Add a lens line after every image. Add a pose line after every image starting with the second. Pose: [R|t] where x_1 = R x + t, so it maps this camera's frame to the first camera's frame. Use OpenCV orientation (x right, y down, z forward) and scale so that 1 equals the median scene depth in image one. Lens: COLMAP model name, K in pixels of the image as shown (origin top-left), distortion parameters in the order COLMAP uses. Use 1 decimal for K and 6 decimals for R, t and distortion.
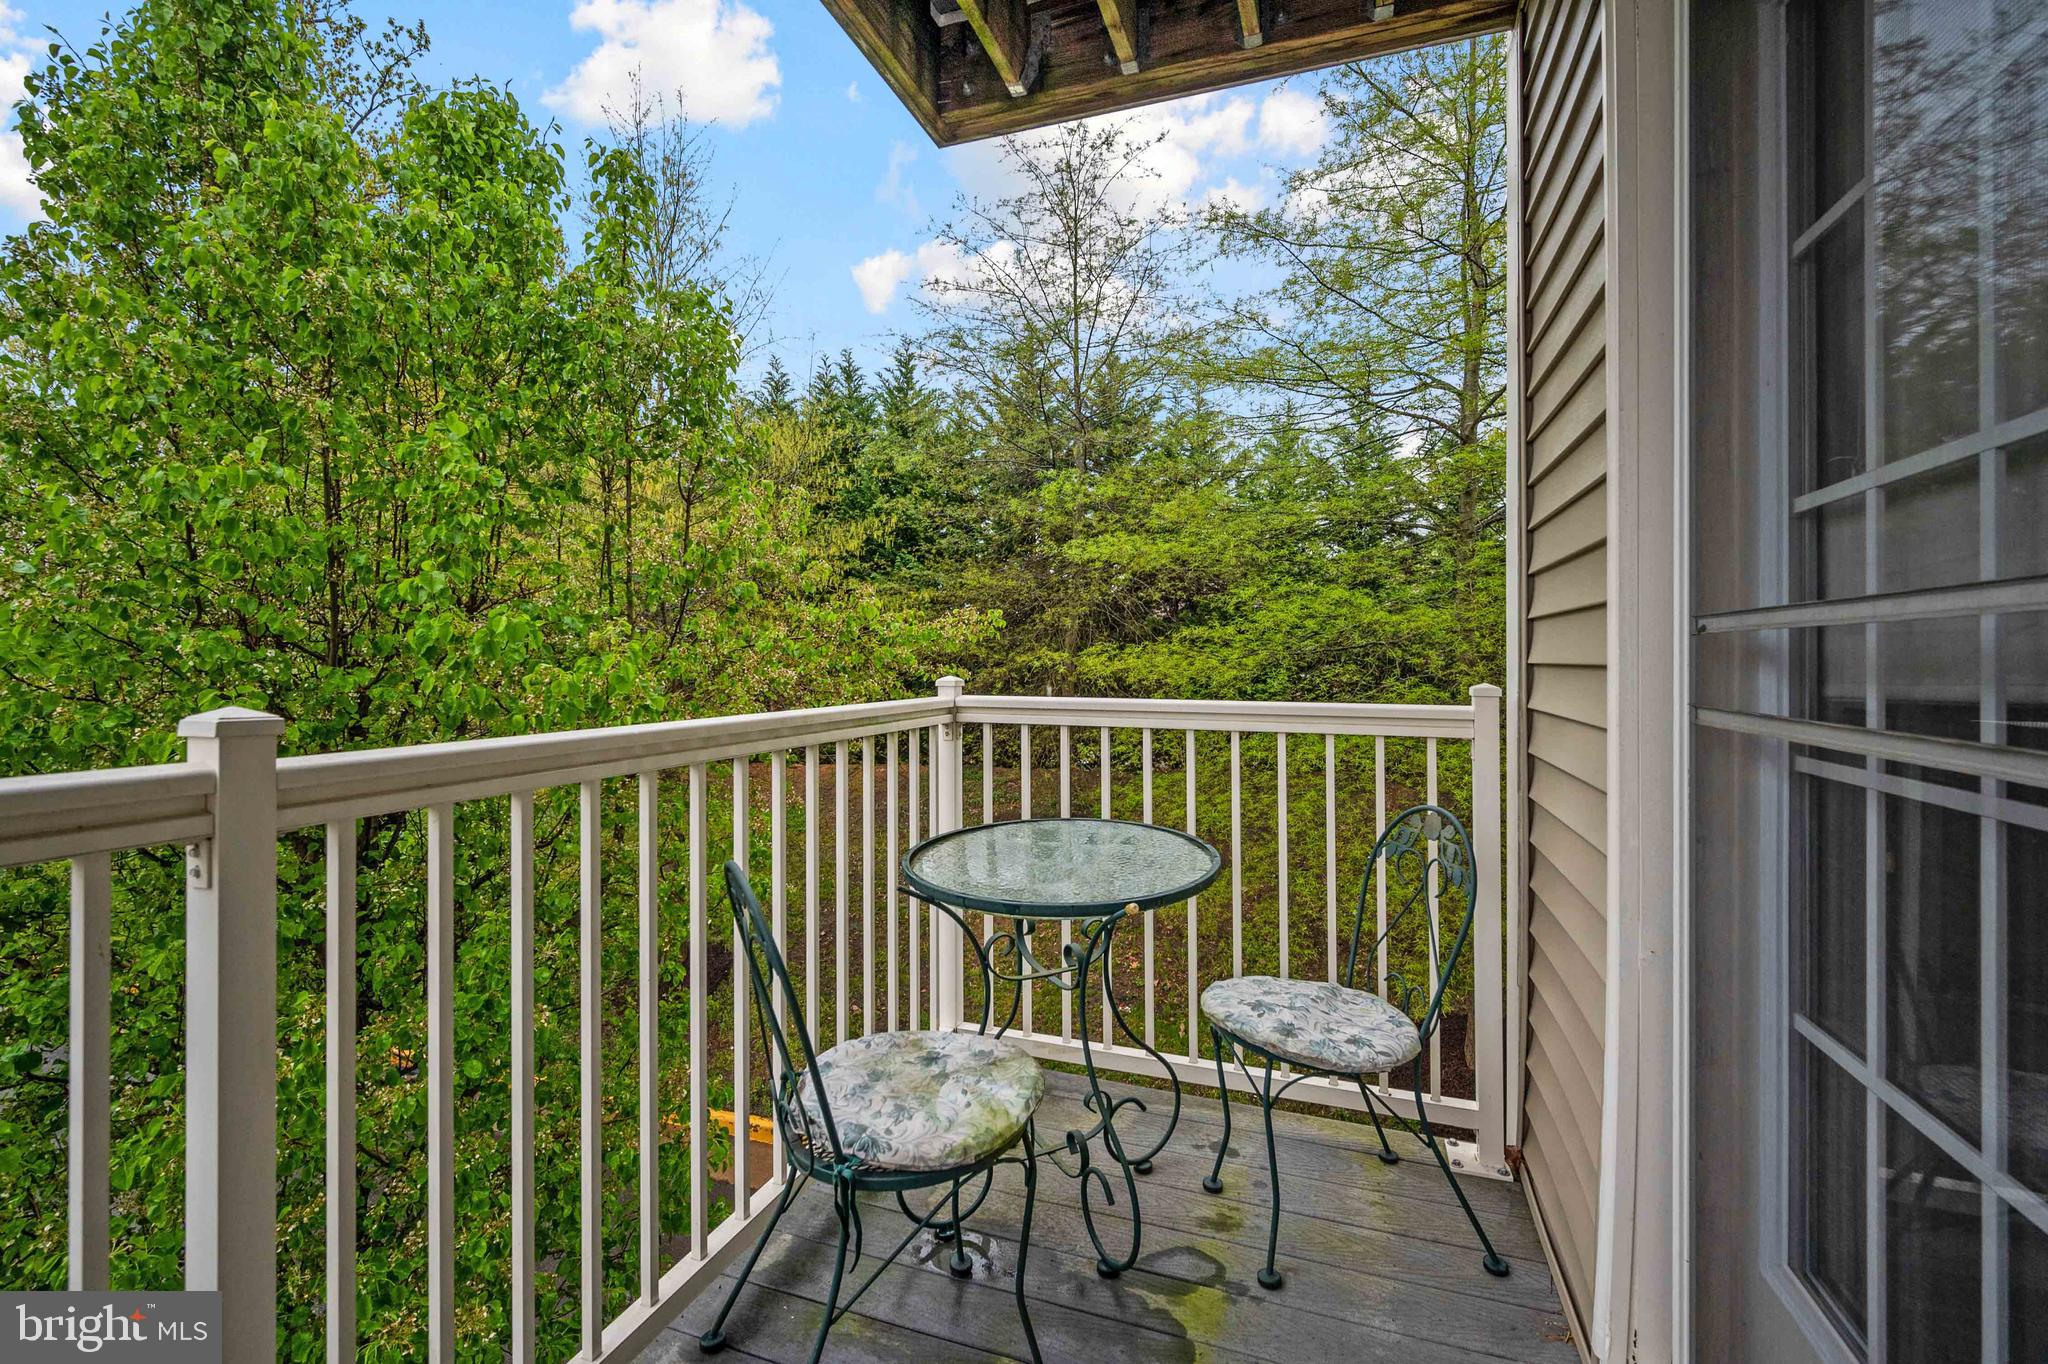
lens RADIAL K [[881.6, 0, 1021.5], [0, 881.6, 660.2], [0, 0, 1]] dist [-0.000336, -0.000093]
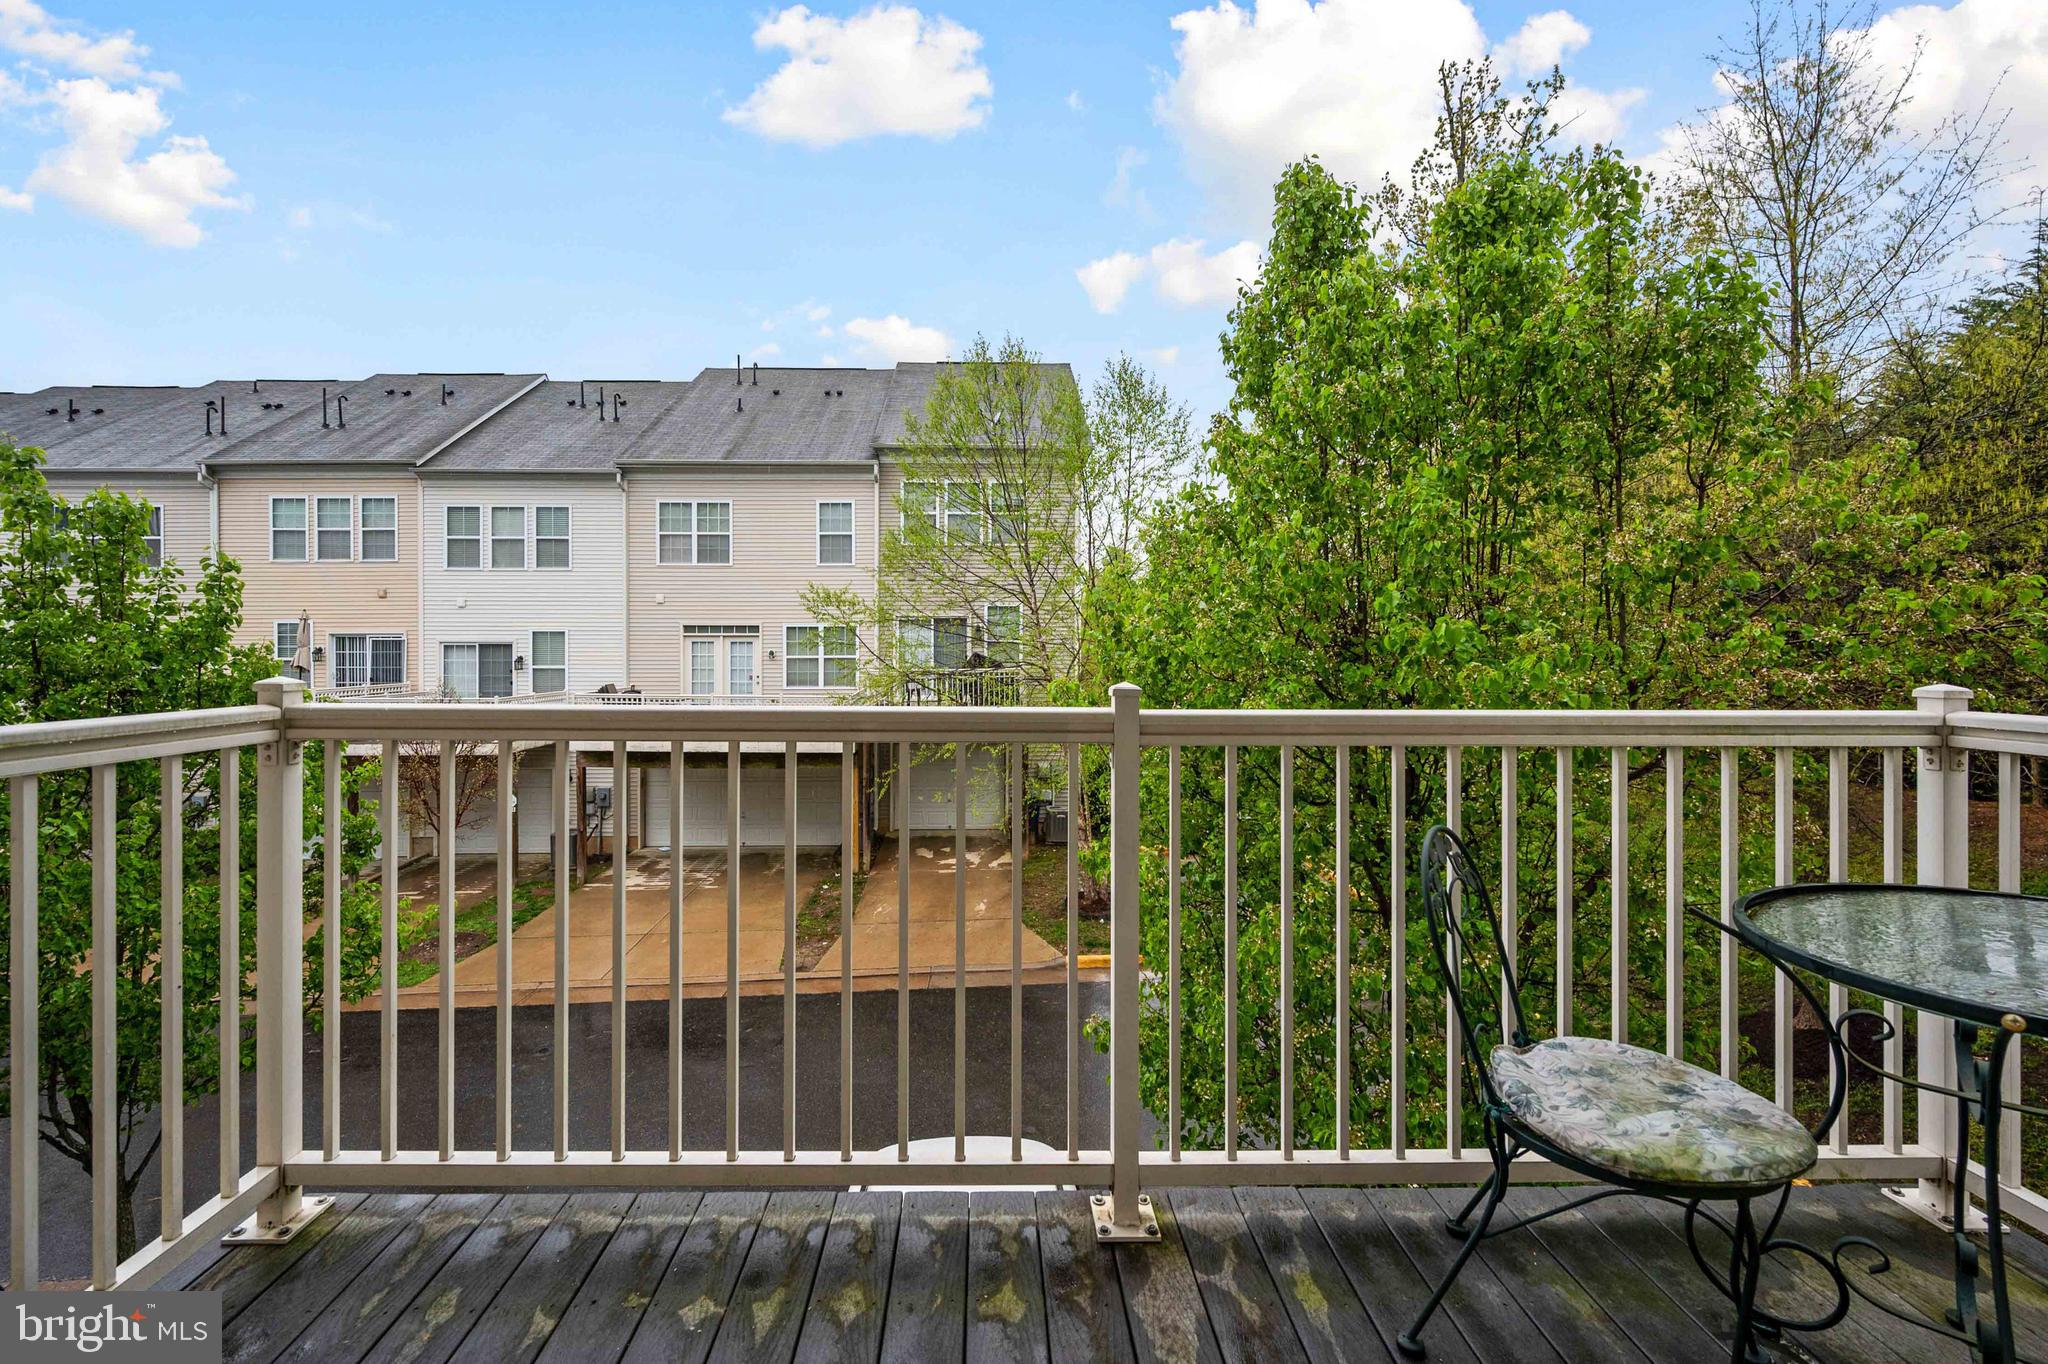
lens RADIAL K [[829.4, 0, 1016.5], [0, 829.4, 662.1], [0, 0, 1]] dist [0.000694, 0.000110]
pose [[0.384884, 0.010011, -0.922911, 0.262184], [-0.005605, 0.999948, 0.008509, -0.002593], [0.922948, 0.001898, 0.384920, 0.009178]]
